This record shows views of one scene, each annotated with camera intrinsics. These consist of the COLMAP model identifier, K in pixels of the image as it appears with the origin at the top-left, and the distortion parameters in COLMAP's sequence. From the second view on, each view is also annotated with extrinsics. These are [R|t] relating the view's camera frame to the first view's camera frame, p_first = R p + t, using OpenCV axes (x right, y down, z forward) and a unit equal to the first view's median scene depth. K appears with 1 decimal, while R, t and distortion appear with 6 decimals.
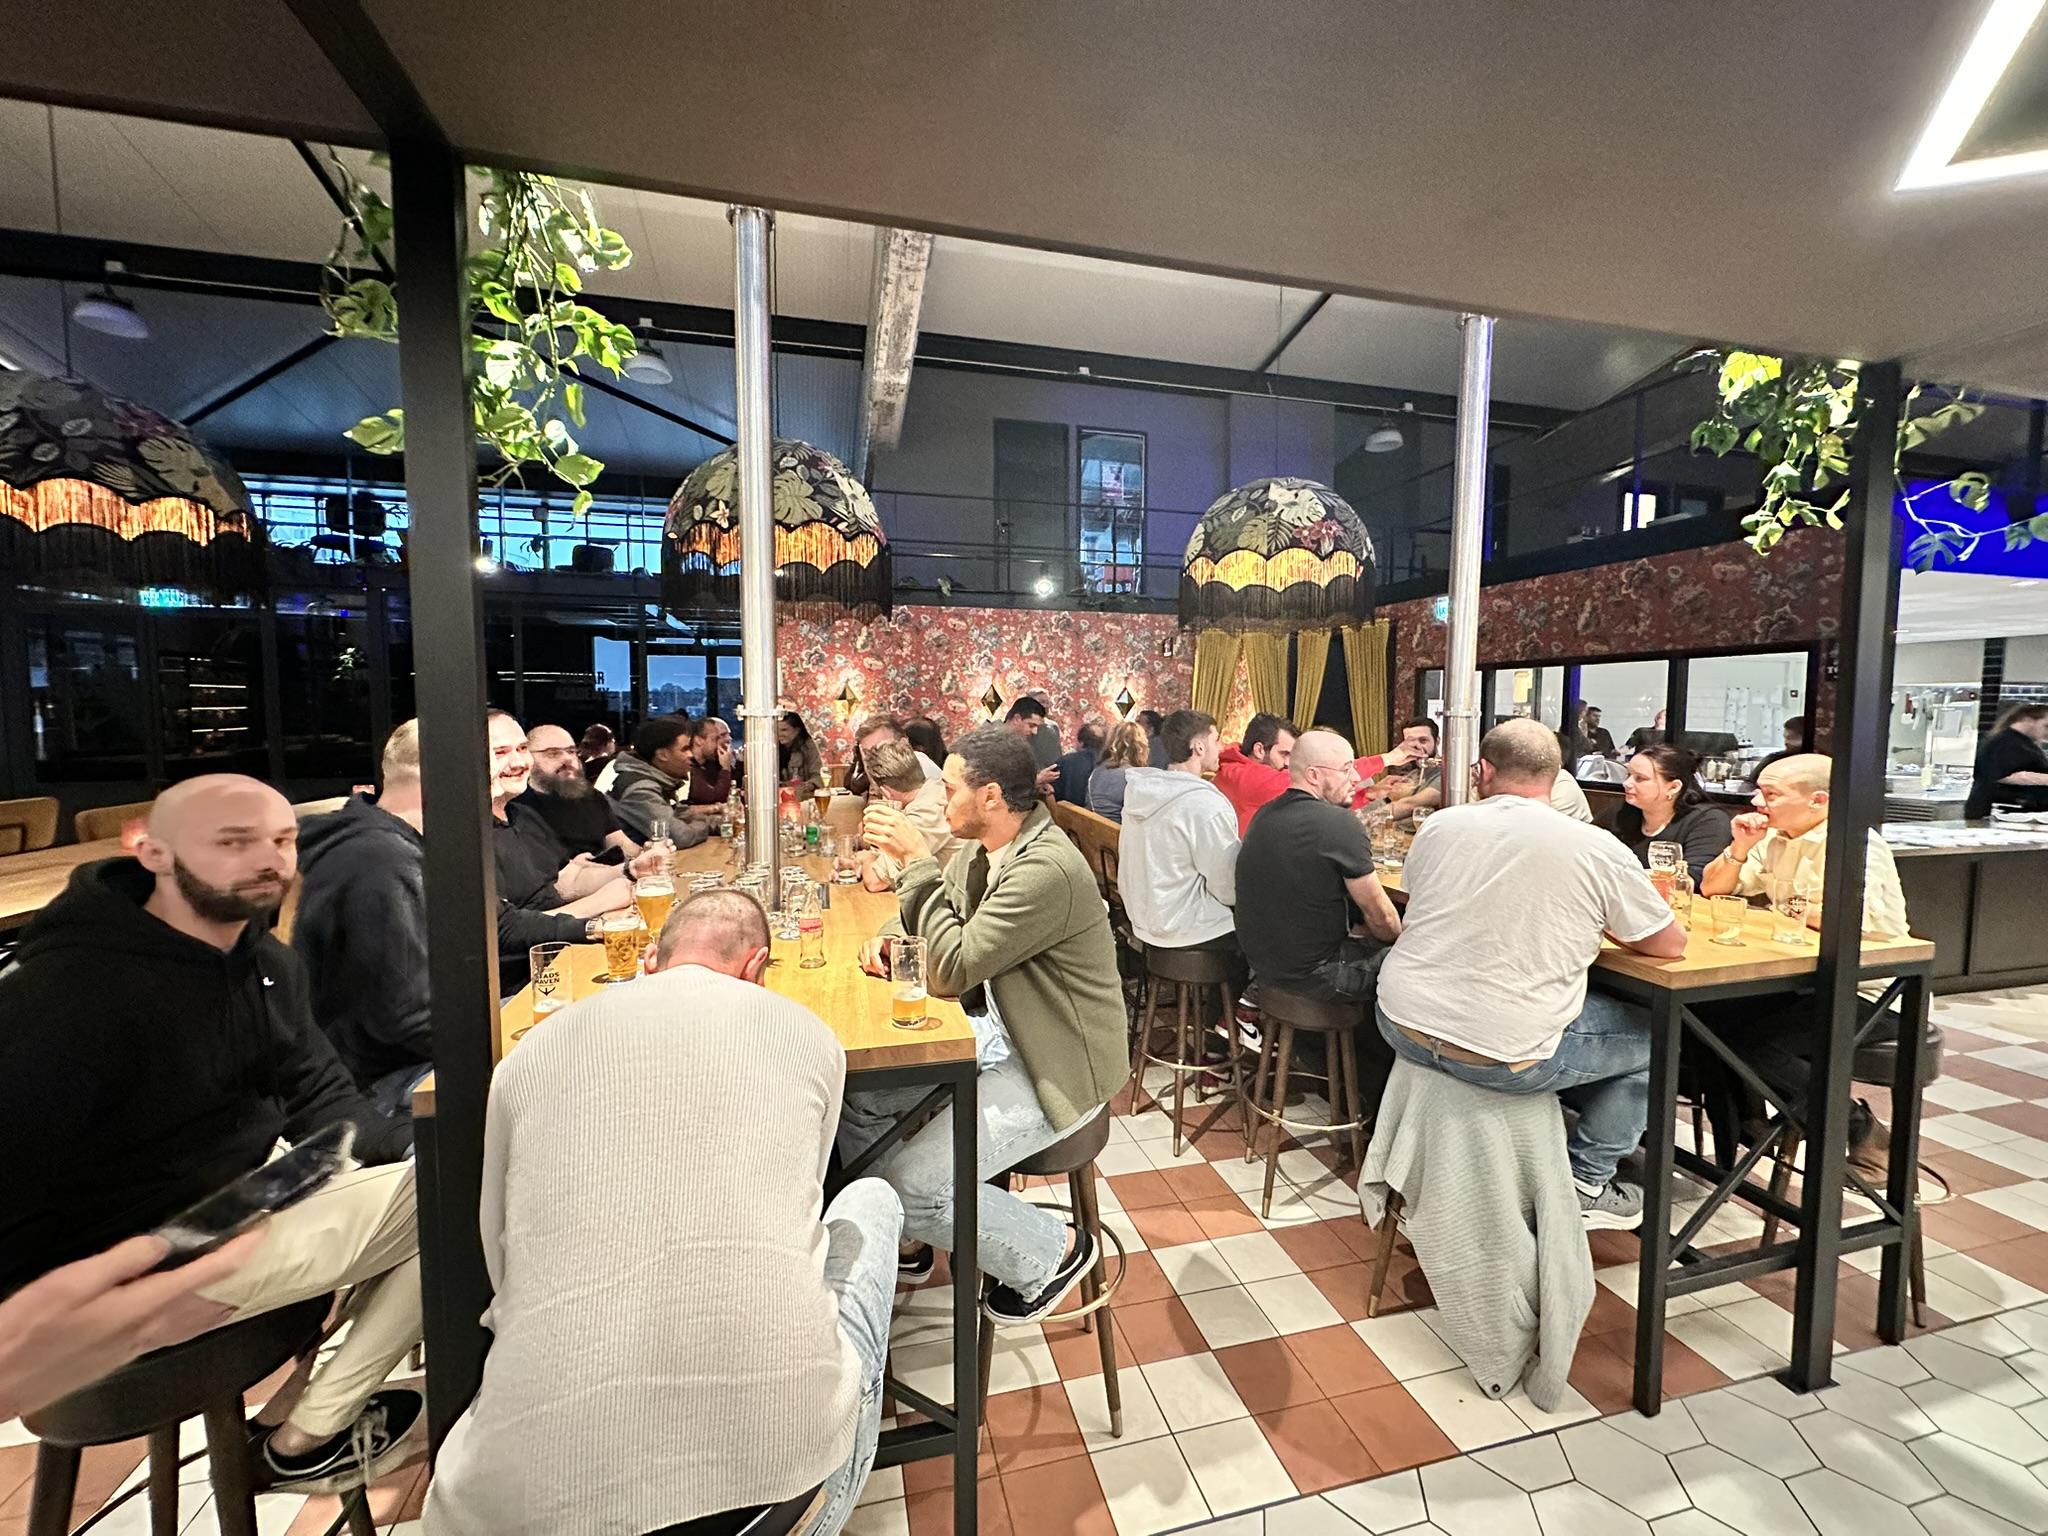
lens RADIAL K [[821.8, 0, 1026.1], [0, 821.8, 778.0], [0, 0, 1]] dist [-0.010294, -0.000113]
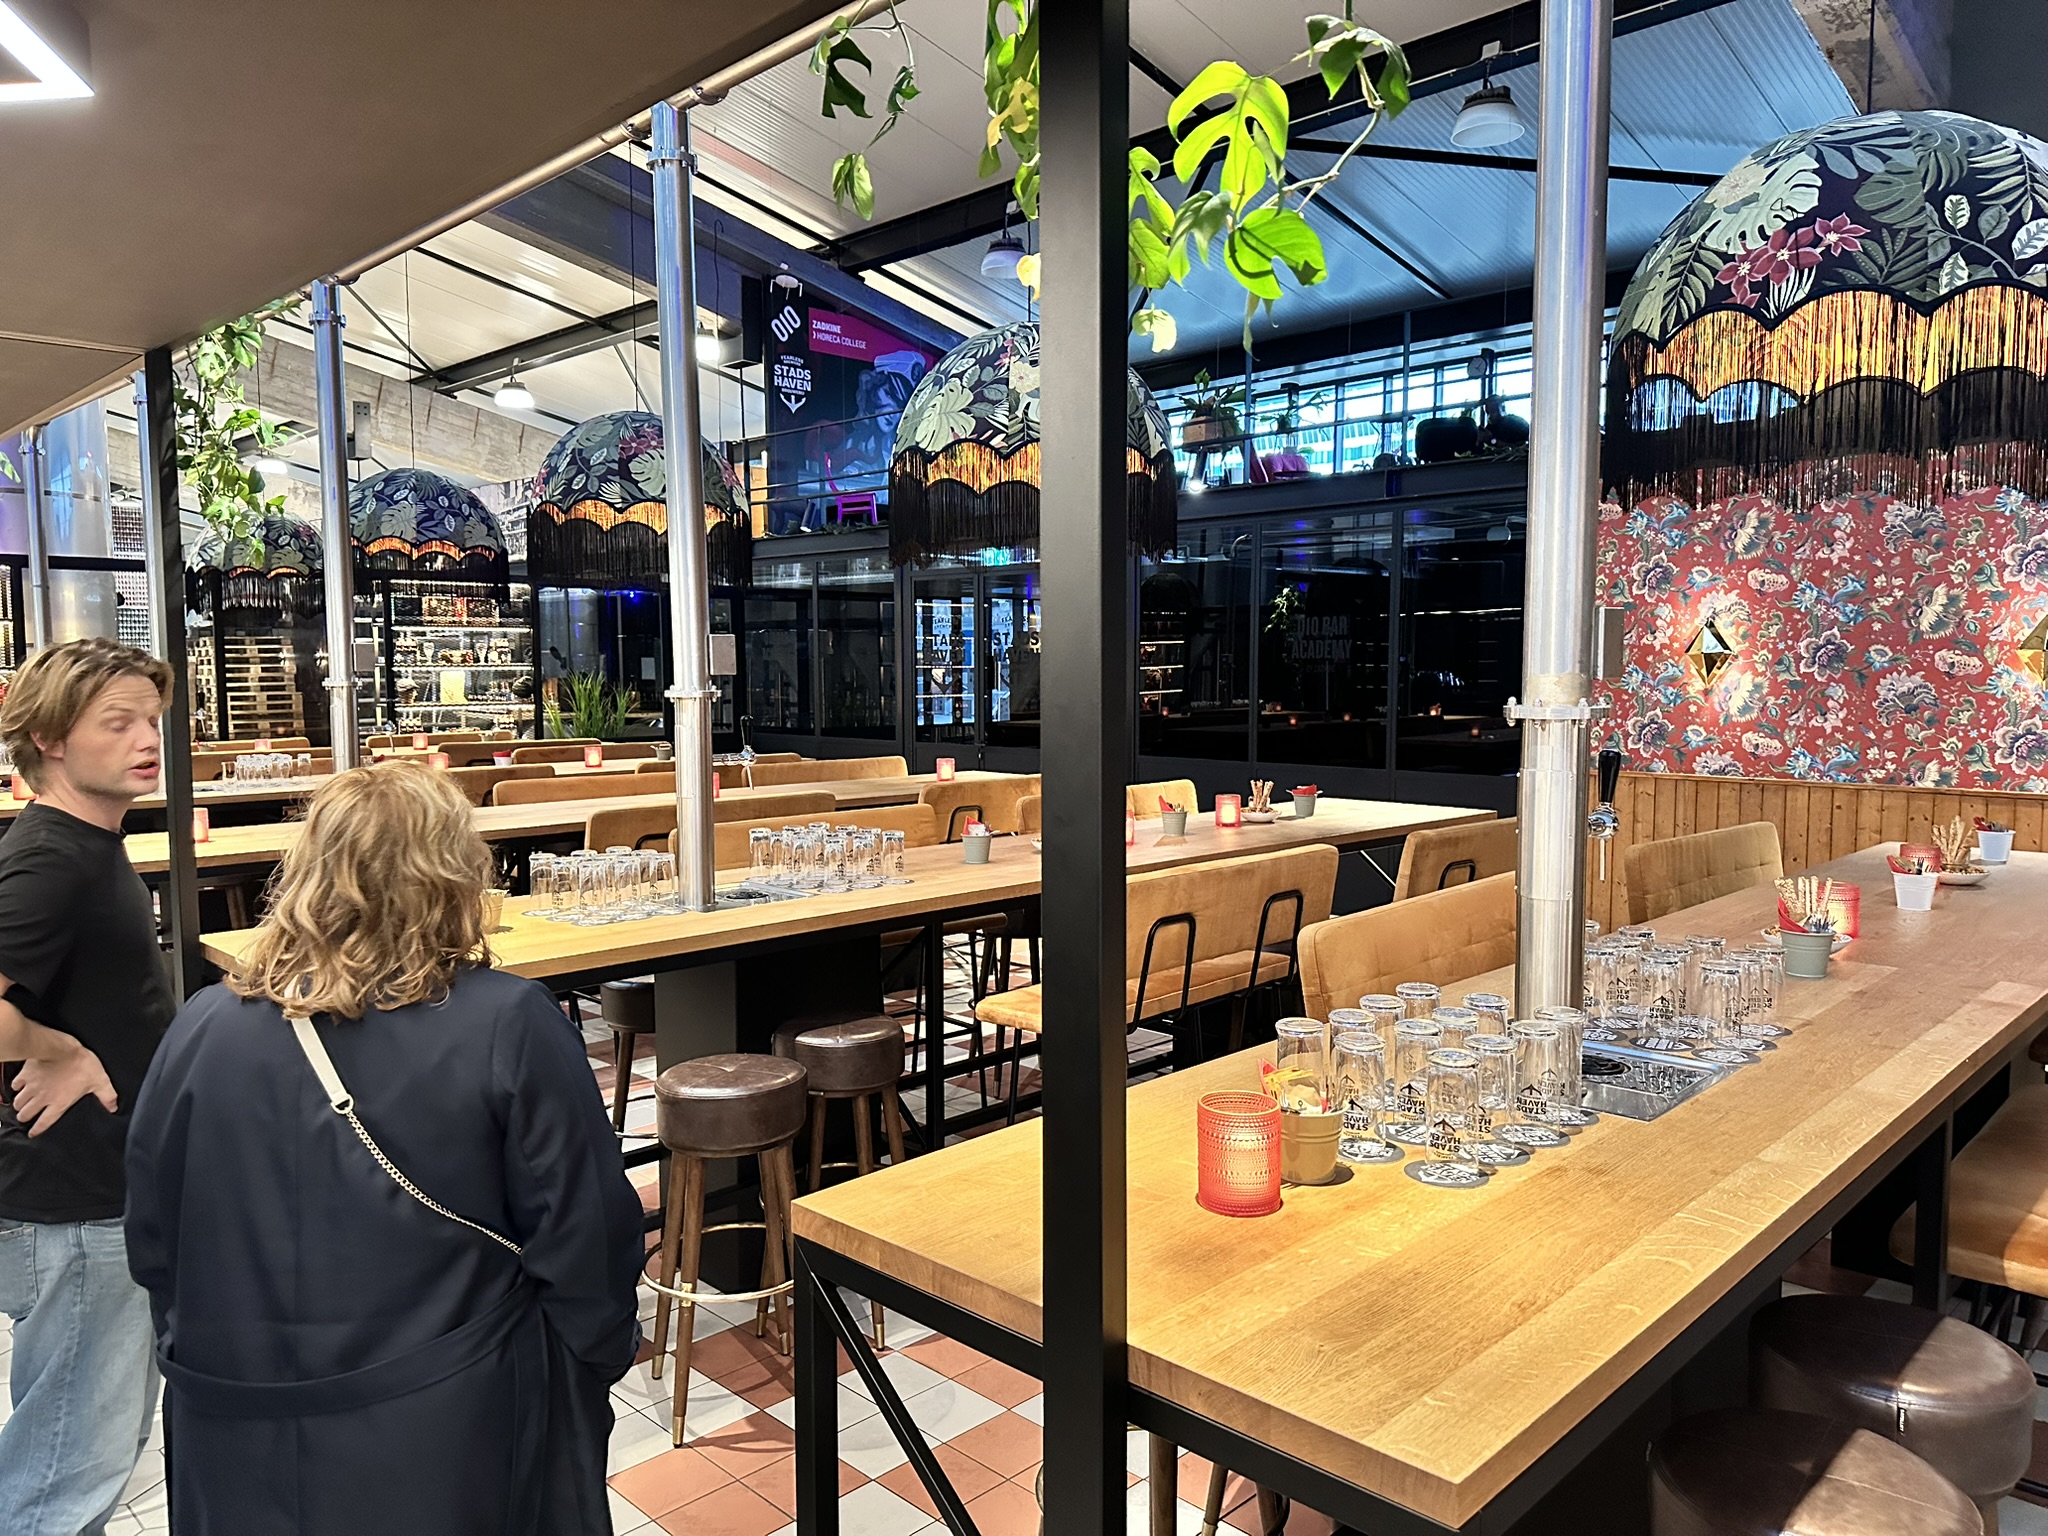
lens RADIAL K [[1461.3, 0, 1029.3], [0, 1461.3, 776.7], [0, 0, 1]] dist [0.034692, -0.011548]
pose [[0.510317, 0.060490, -0.857856, 0.367325], [-0.061386, 0.997541, 0.033823, -0.020557], [0.857793, 0.035400, 0.512776, 0.142375]]
